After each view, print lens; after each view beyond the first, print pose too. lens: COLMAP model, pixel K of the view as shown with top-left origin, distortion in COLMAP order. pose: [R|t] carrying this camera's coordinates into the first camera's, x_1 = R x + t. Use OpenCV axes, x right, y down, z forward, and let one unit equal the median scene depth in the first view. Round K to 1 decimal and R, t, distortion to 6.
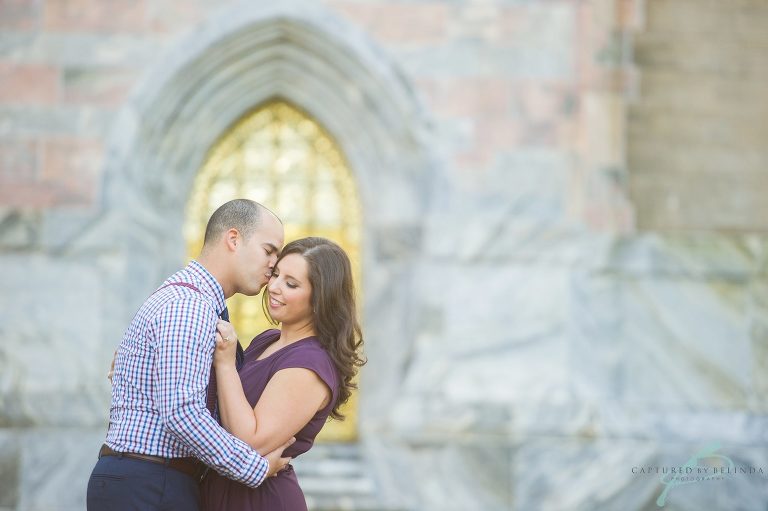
lens RADIAL K [[4493.3, 0, 380.2], [0, 4493.3, 253.3], [0, 0, 1]] dist [2.595367, 0.000000]
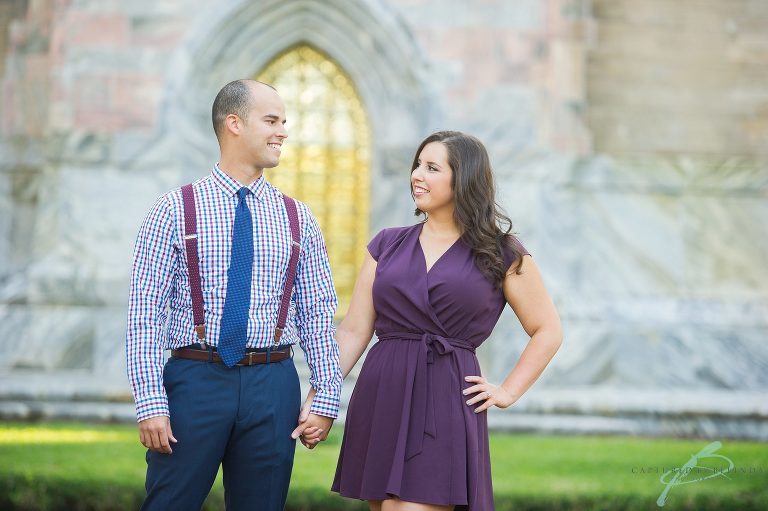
lens RADIAL K [[3154.3, 0, 382.2], [0, 3154.3, 254.2], [0, 0, 1]] dist [0.956234, 0.000000]
pose [[0.999953, 0.007570, 0.006112, -0.006121], [-0.007752, 0.999511, 0.030287, -0.003092], [-0.005879, -0.030333, 0.999523, 0.134864]]
